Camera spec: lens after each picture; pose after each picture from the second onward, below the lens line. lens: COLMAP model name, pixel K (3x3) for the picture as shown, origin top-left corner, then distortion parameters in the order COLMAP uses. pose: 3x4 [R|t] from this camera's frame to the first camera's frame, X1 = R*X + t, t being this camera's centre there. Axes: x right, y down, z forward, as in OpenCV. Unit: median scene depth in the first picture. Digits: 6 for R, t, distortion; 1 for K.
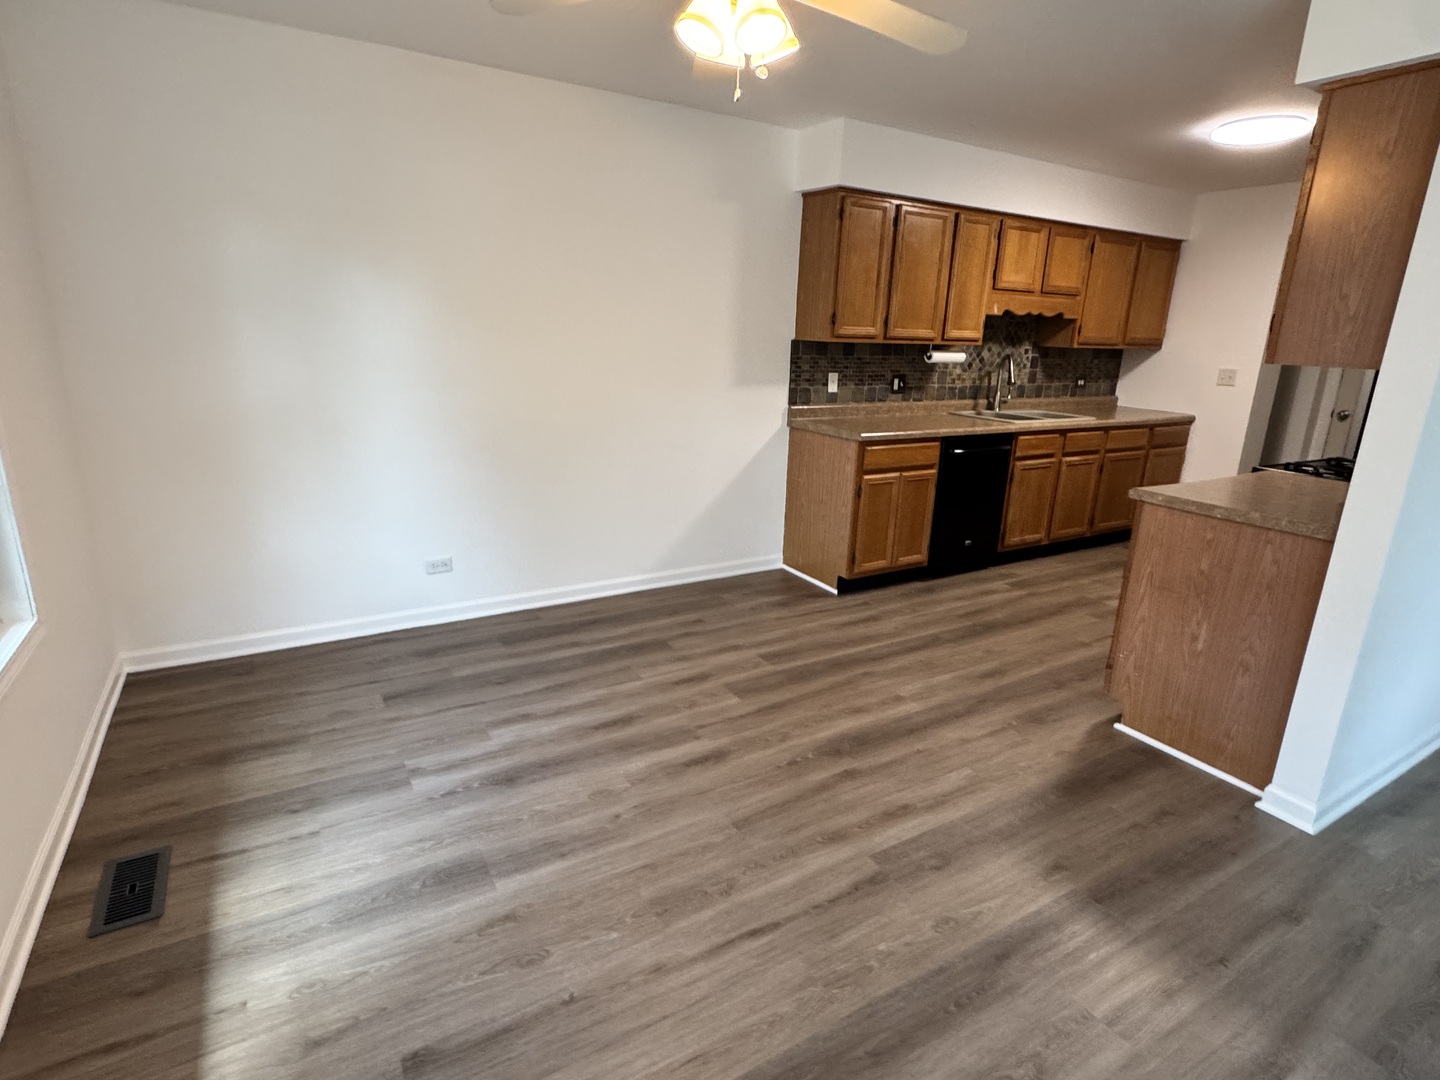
lens RADIAL K [[752.2, 0, 718.5], [0, 752.2, 537.5], [0, 0, 1]] dist [0.005141, -0.000225]
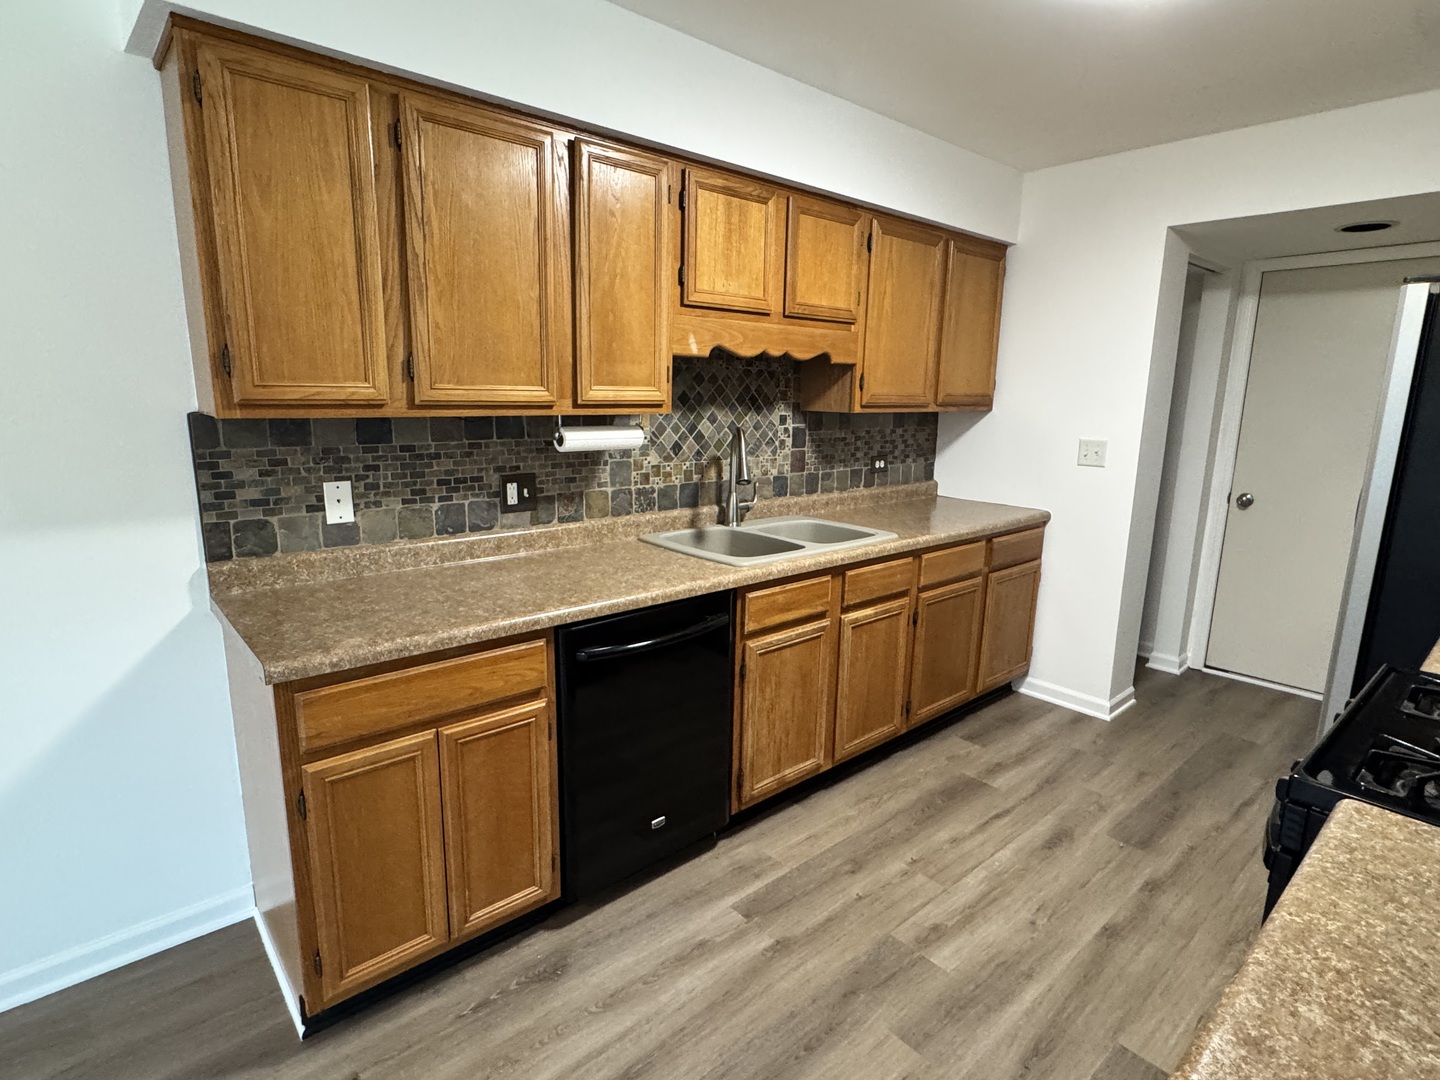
lens RADIAL K [[752.2, 0, 720.6], [0, 752.2, 544.6], [0, 0, 1]] dist [0.005141, -0.000225]
pose [[0.983167, -0.051966, 0.175165, 0.279971], [0.063095, 0.996287, -0.058573, -0.130738], [-0.171470, 0.068639, 0.982795, 0.482768]]
